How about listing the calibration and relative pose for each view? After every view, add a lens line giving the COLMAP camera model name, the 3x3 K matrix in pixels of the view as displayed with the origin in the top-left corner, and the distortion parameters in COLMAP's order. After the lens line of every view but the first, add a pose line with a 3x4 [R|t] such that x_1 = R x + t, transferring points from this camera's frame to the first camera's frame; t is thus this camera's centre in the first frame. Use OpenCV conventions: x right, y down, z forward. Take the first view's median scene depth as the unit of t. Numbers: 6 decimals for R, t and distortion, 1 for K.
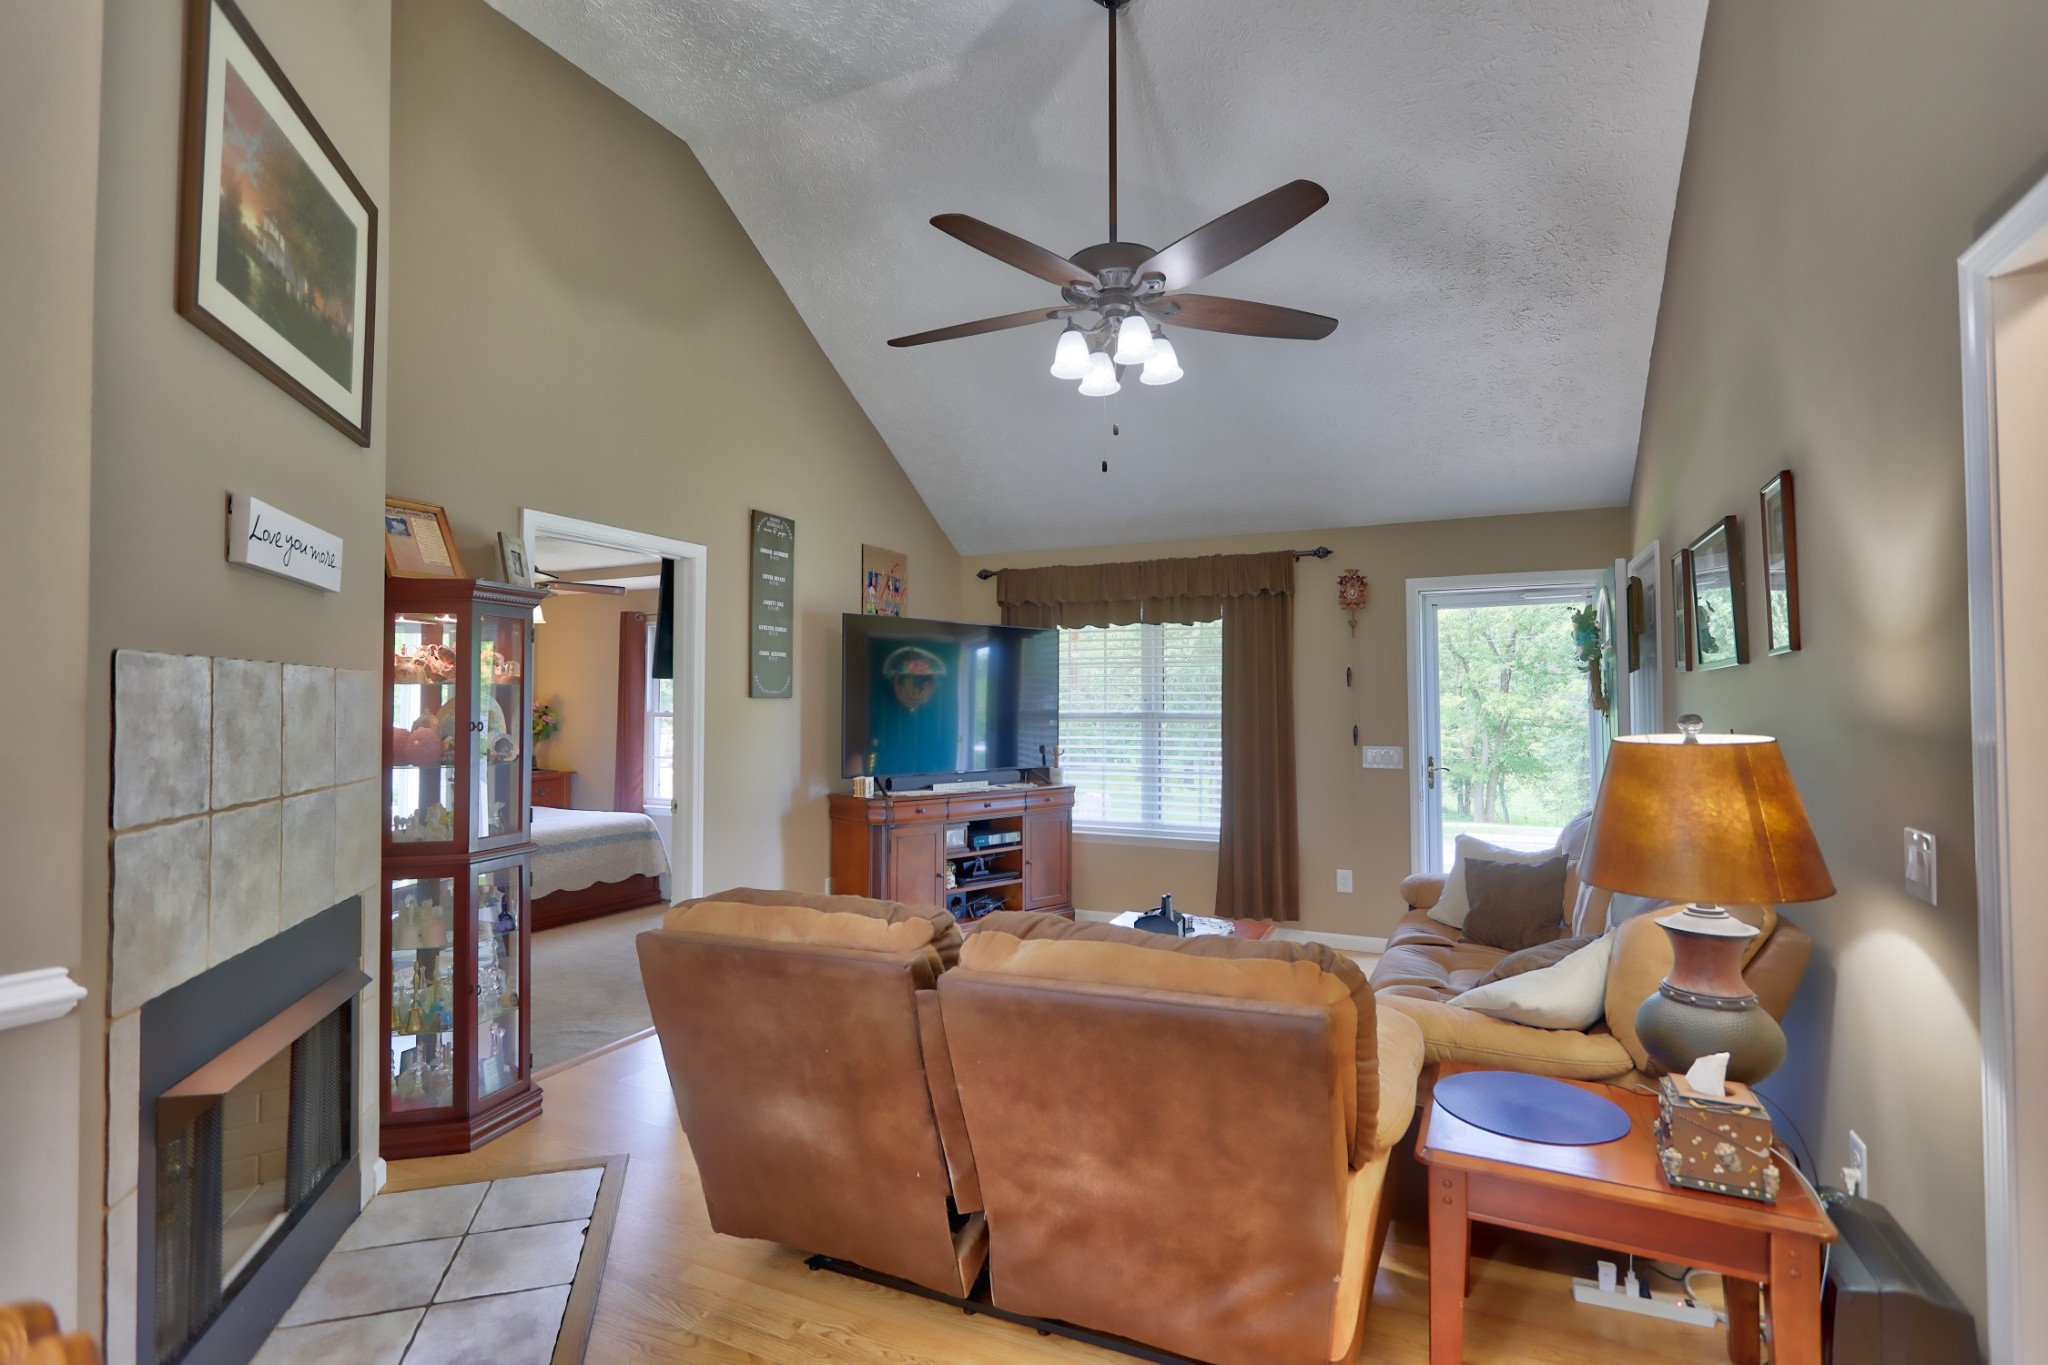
lens RADIAL K [[959.5, 0, 1029.2], [0, 959.5, 681.2], [0, 0, 1]] dist [-0.004687, 0.003330]
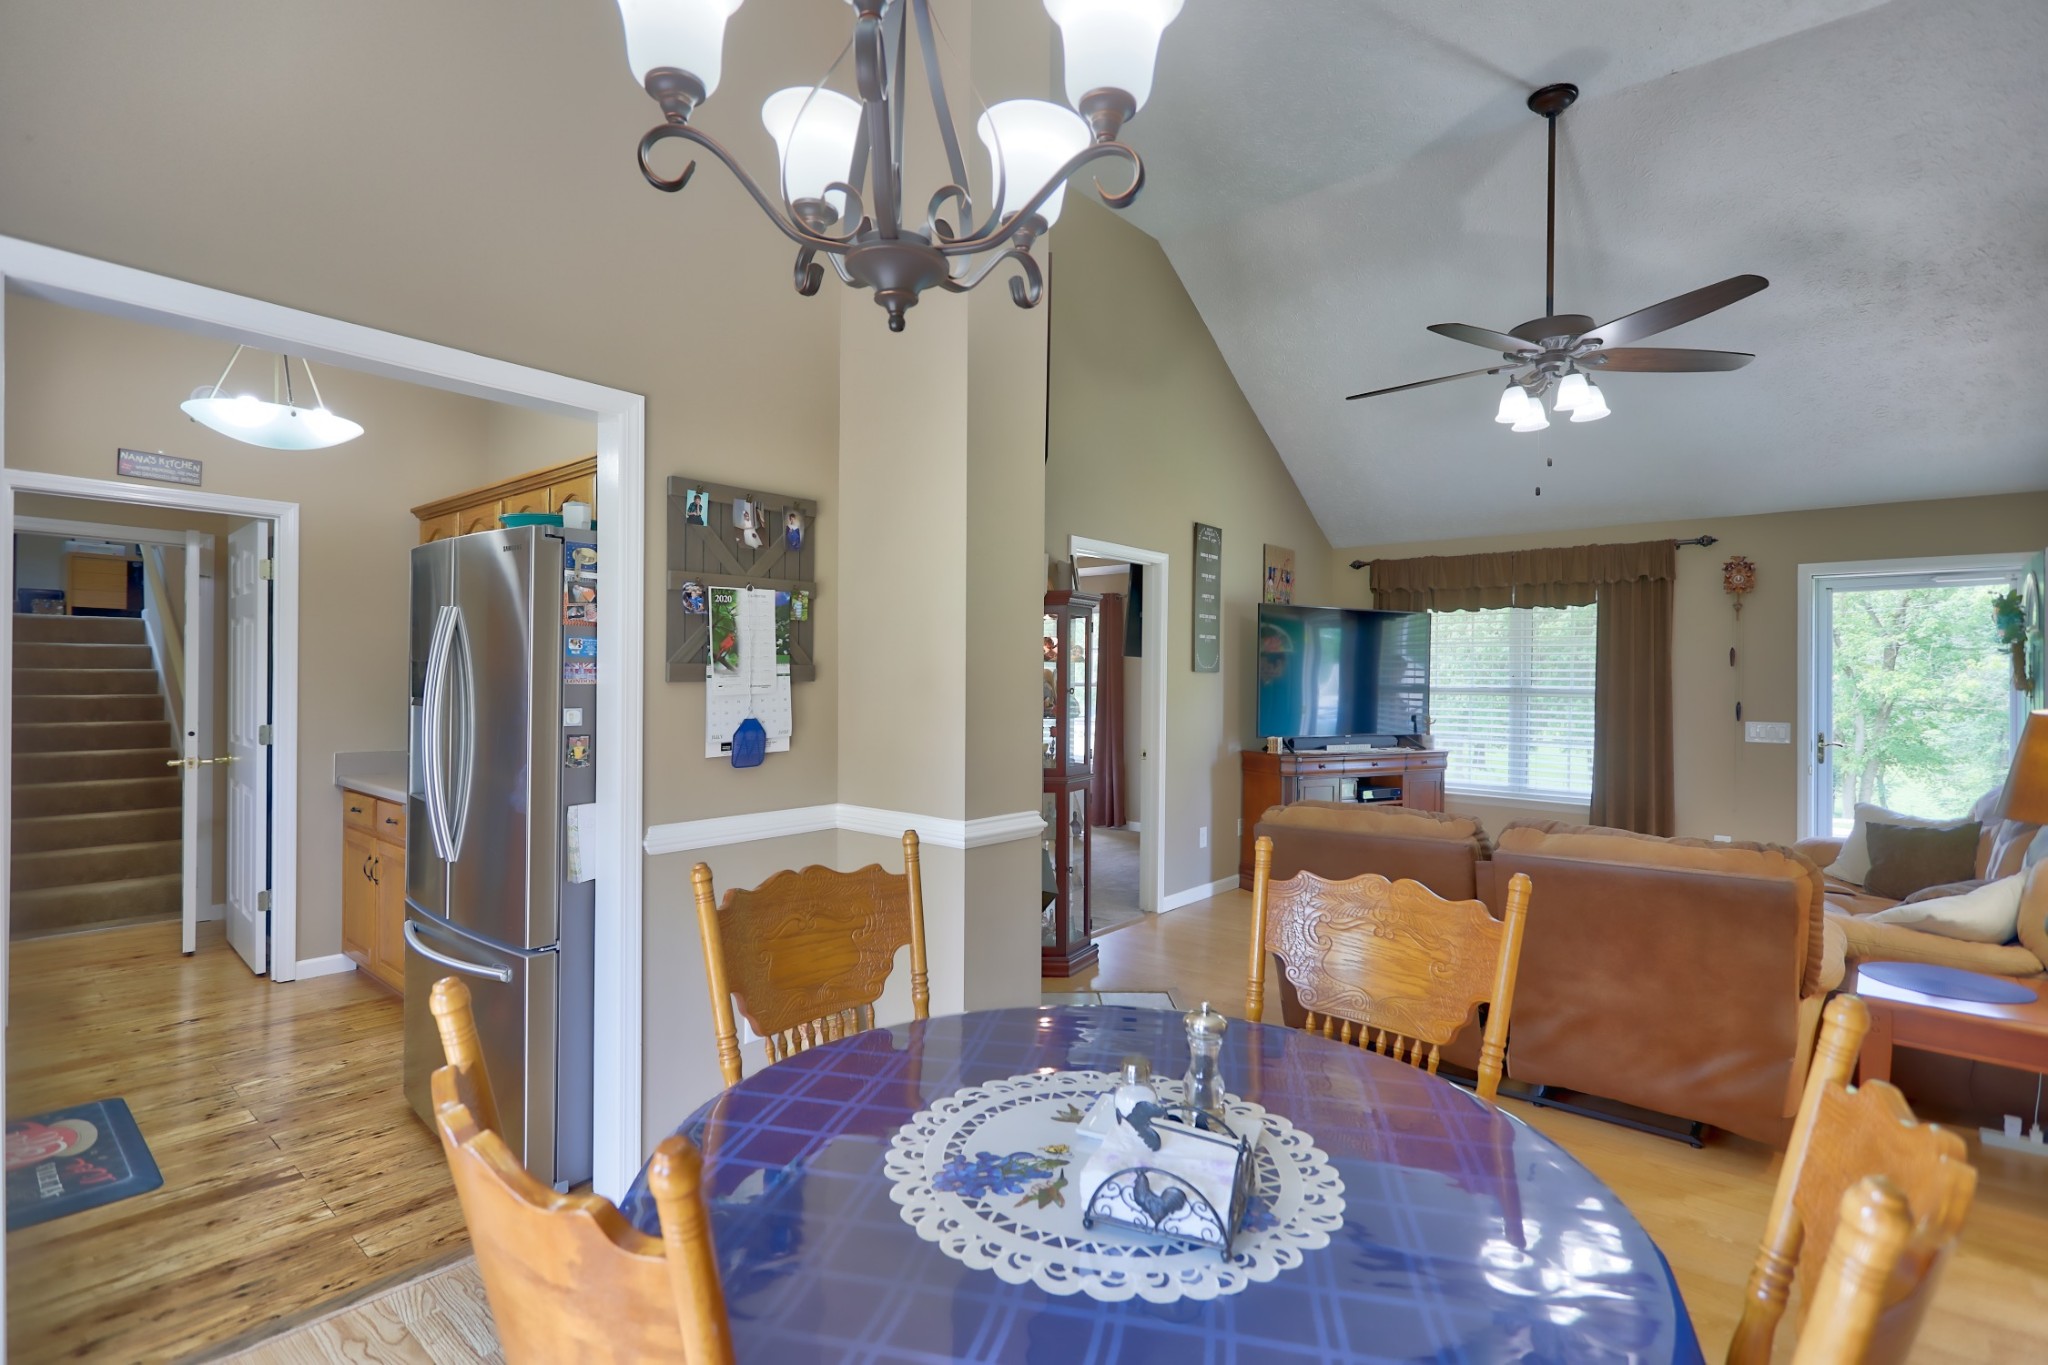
lens RADIAL K [[959.5, 0, 1025.0], [0, 959.5, 680.7], [0, 0, 1]] dist [-0.004687, 0.003330]
pose [[0.963388, 0.011650, -0.267859, -0.234153], [-0.003925, 0.999561, 0.029356, -0.010197], [0.268083, -0.027230, 0.963011, -0.402945]]
